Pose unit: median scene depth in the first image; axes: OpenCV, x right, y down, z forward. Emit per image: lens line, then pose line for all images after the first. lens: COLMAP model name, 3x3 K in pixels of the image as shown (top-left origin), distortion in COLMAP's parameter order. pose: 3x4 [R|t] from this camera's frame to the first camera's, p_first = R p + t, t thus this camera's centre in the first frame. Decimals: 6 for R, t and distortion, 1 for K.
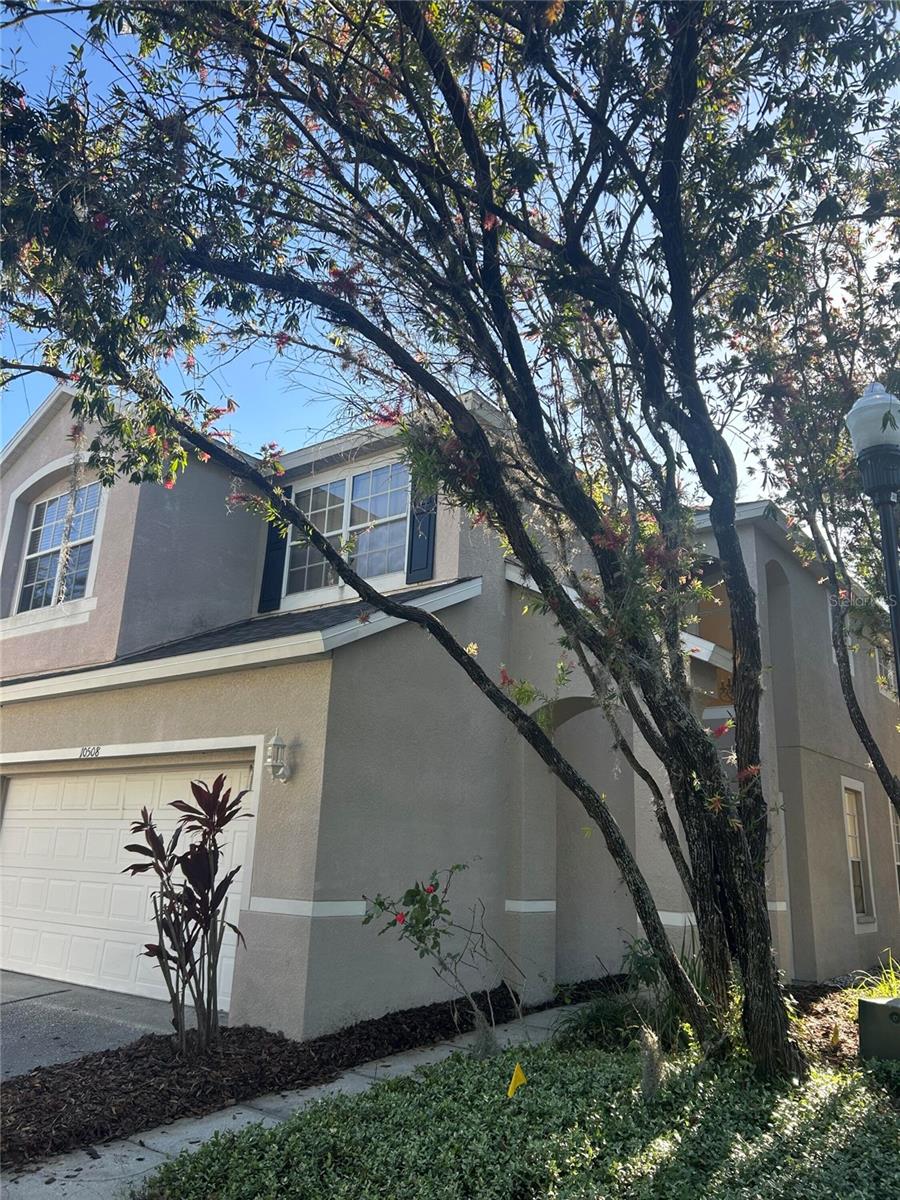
lens RADIAL K [[921.0, 0, 450.0], [0, 921.0, 585.9], [0, 0, 1]] dist [0.067653, -0.067602]
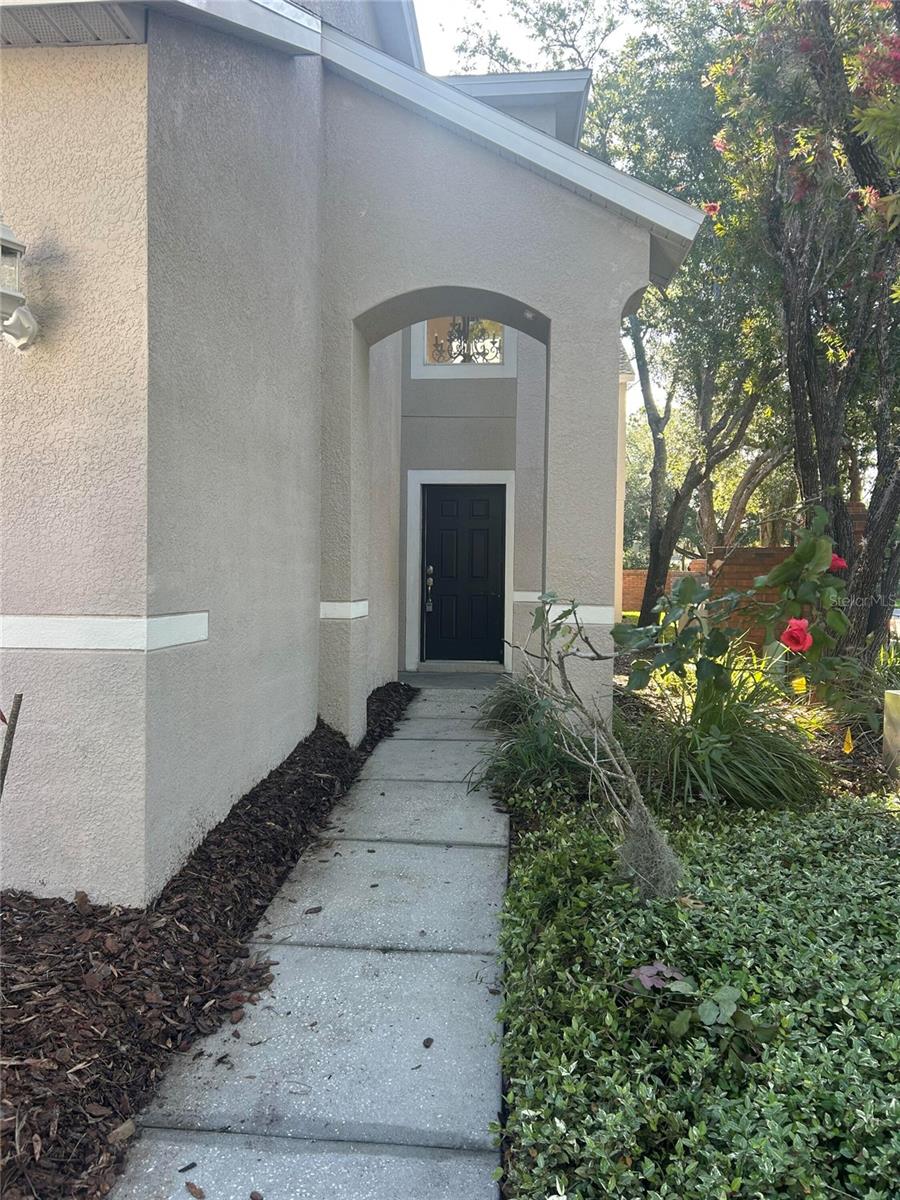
lens RADIAL K [[890.4, 0, 450.0], [0, 890.4, 600.0], [0, 0, 1]] dist [0.075047, -0.116720]
pose [[0.829675, -0.042353, 0.556637, -0.299317], [-0.134455, 0.952604, 0.272887, 0.224093], [-0.541813, -0.301250, 0.784657, 0.673347]]
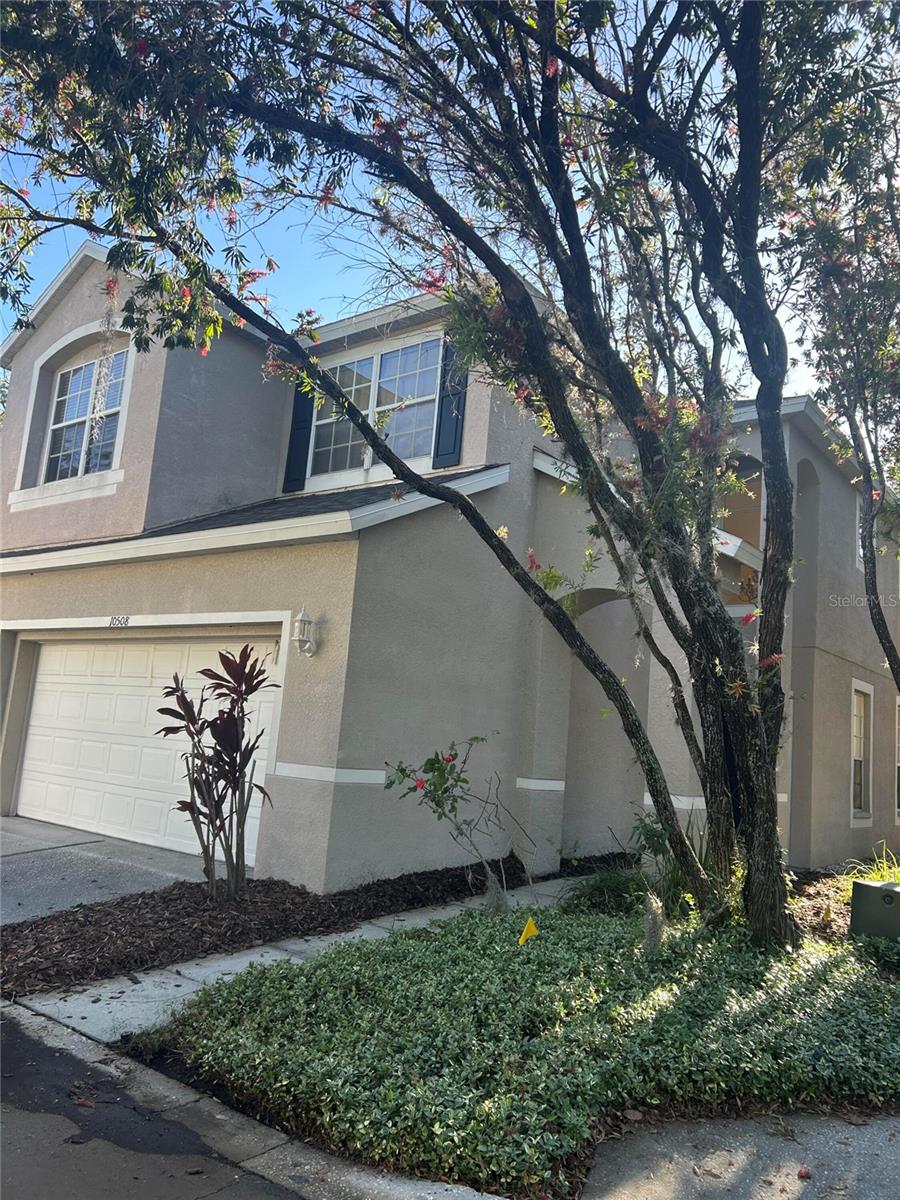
lens RADIAL K [[923.8, 0, 442.4], [0, 923.8, 604.8], [0, 0, 1]] dist [0.058743, -0.063445]
pose [[0.998969, 0.040554, -0.020408, -0.016575], [-0.037455, 0.990229, 0.134324, 0.014079], [0.025656, -0.133421, 0.990727, -0.007268]]
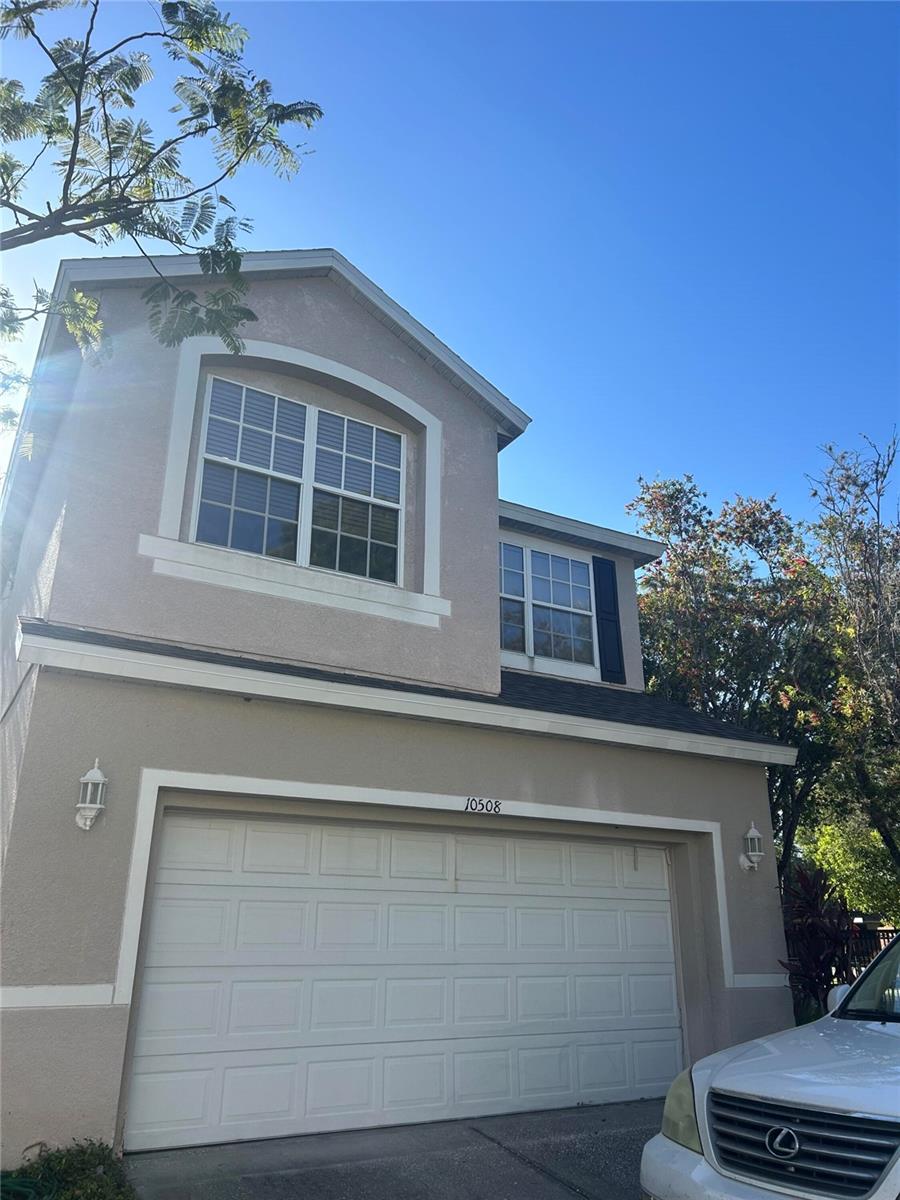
lens RADIAL K [[923.8, 0, 442.4], [0, 923.8, 604.8], [0, 0, 1]] dist [0.058743, -0.063445]
pose [[0.359958, 0.283598, 0.888821, -1.698204], [-0.252993, 0.946656, -0.199593, 0.272694], [-0.898012, -0.153021, 0.412505, 1.096000]]
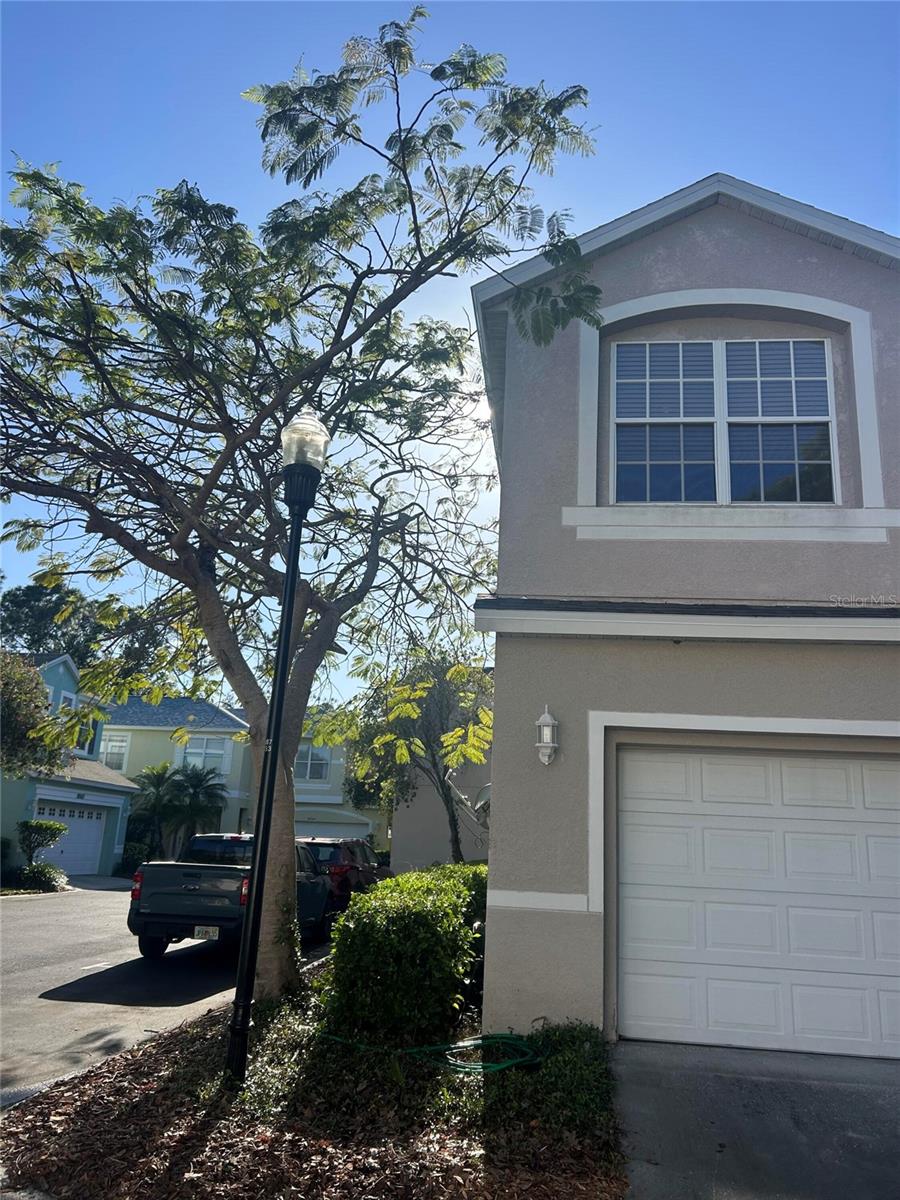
lens RADIAL K [[923.8, 0, 442.4], [0, 923.8, 604.8], [0, 0, 1]] dist [0.058743, -0.063445]
pose [[0.849736, 0.136935, 0.509114, -1.620978], [-0.160004, 0.987115, 0.001552, 0.216906], [-0.502341, -0.082779, 0.860698, 0.888044]]
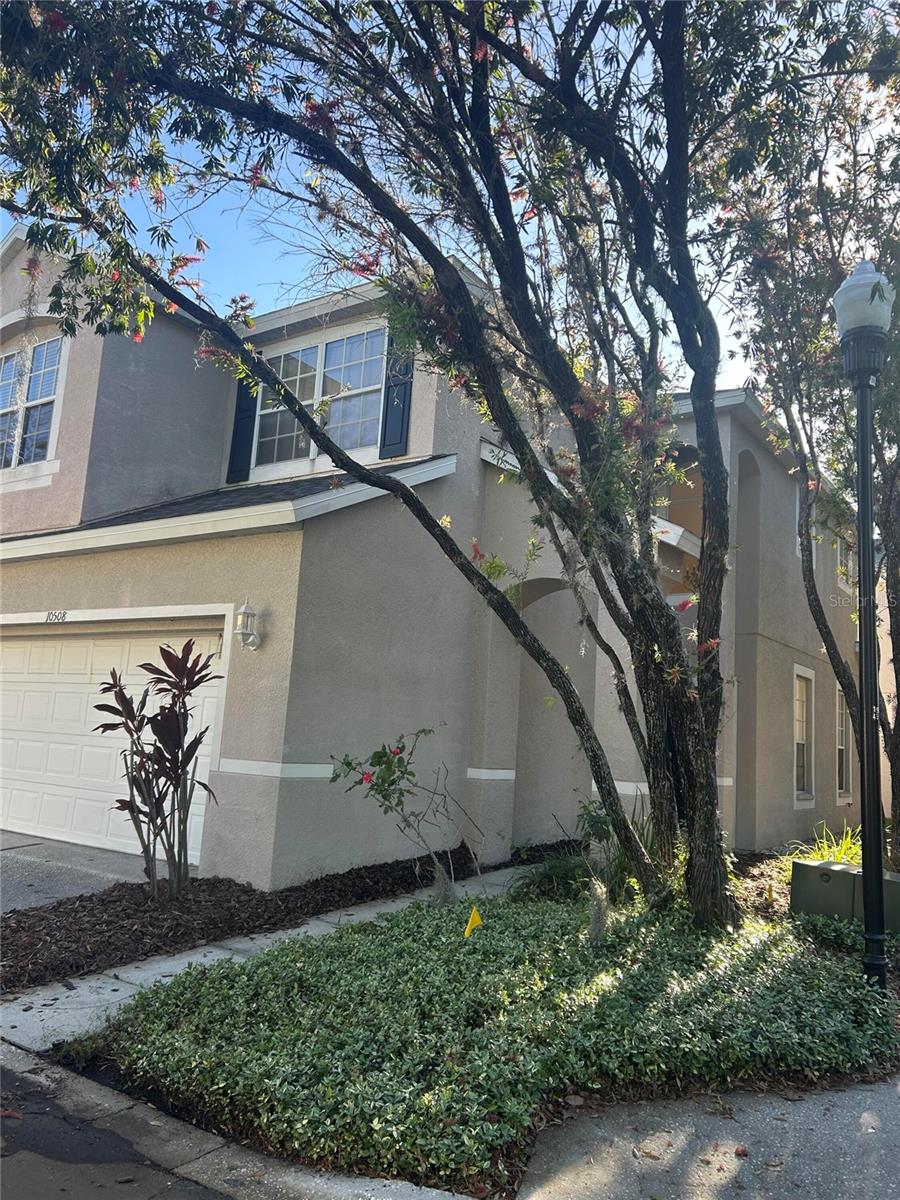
lens RADIAL K [[923.0, 0, 461.5], [0, 923.0, 597.3], [0, 0, 1]] dist [0.055828, -0.055530]
pose [[0.998445, 0.030308, 0.046793, -0.002490], [-0.036248, 0.990612, 0.131814, 0.017091], [-0.042359, -0.133305, 0.990169, -0.001565]]
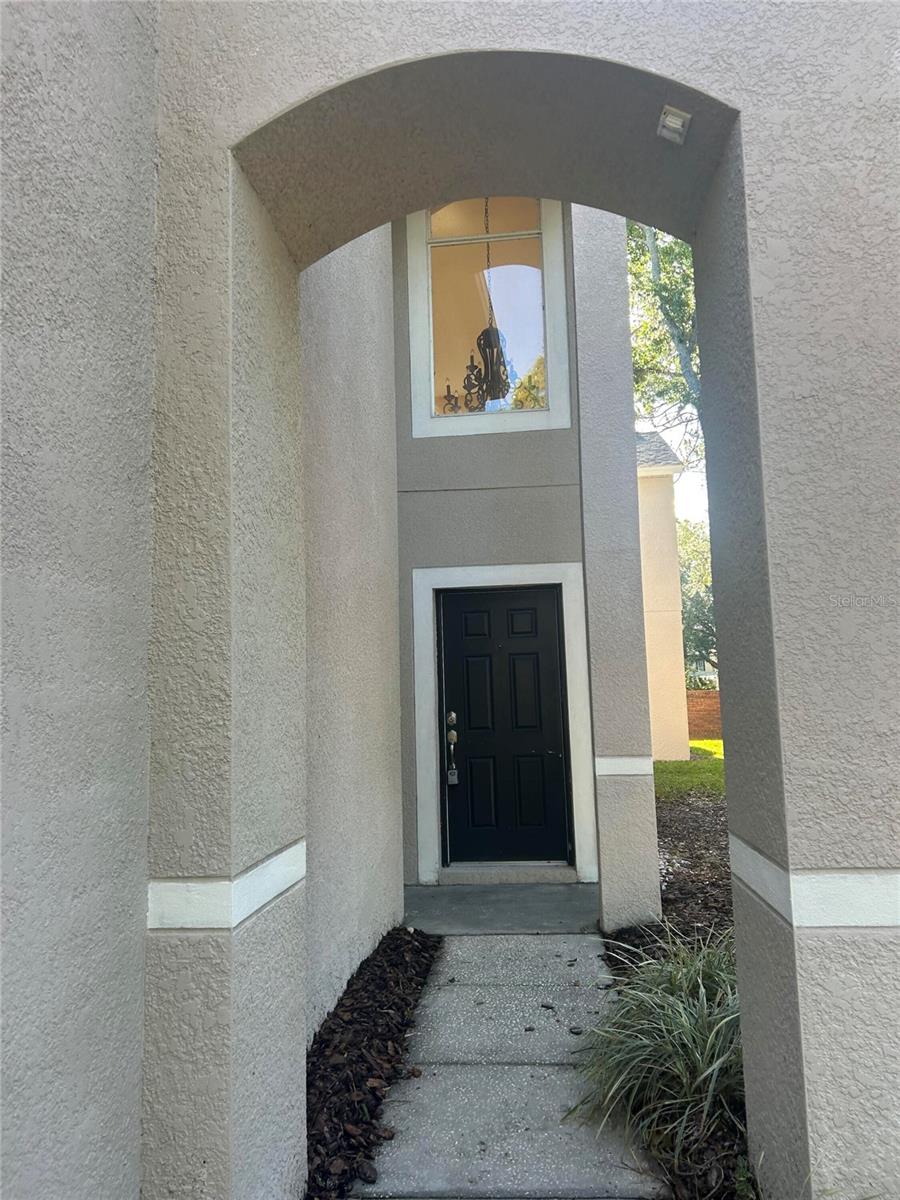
lens RADIAL K [[923.8, 0, 442.4], [0, 923.8, 604.8], [0, 0, 1]] dist [0.058743, -0.063445]
pose [[0.846512, -0.004355, 0.532351, -0.002436], [-0.089279, 0.984644, 0.150020, 0.328133], [-0.524830, -0.174522, 0.833124, 1.120222]]
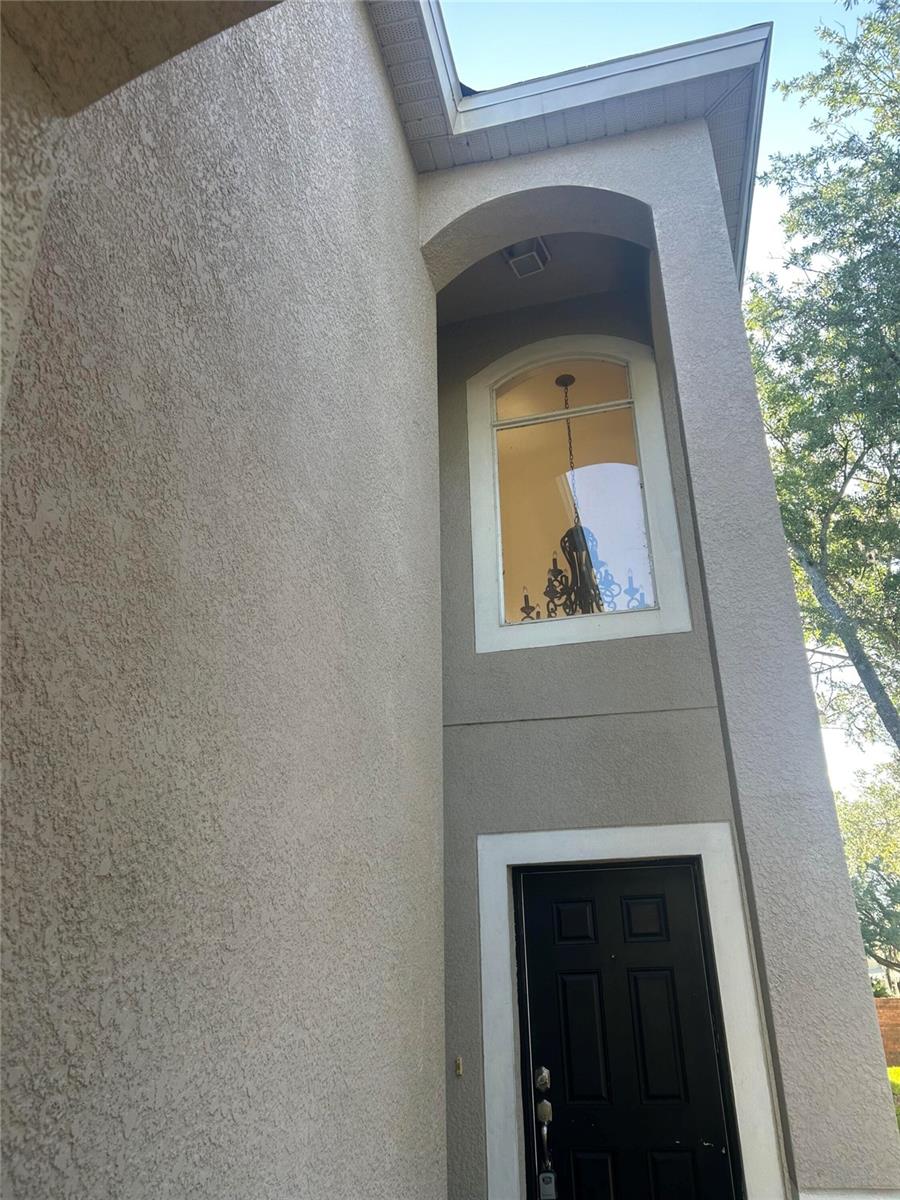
lens RADIAL K [[890.4, 0, 450.0], [0, 890.4, 600.0], [0, 0, 1]] dist [0.075047, -0.116720]
pose [[0.904199, 0.121155, 0.409567, 0.217674], [-0.064682, 0.986707, -0.149082, 0.376570], [-0.422185, 0.108308, 0.900016, 1.399865]]
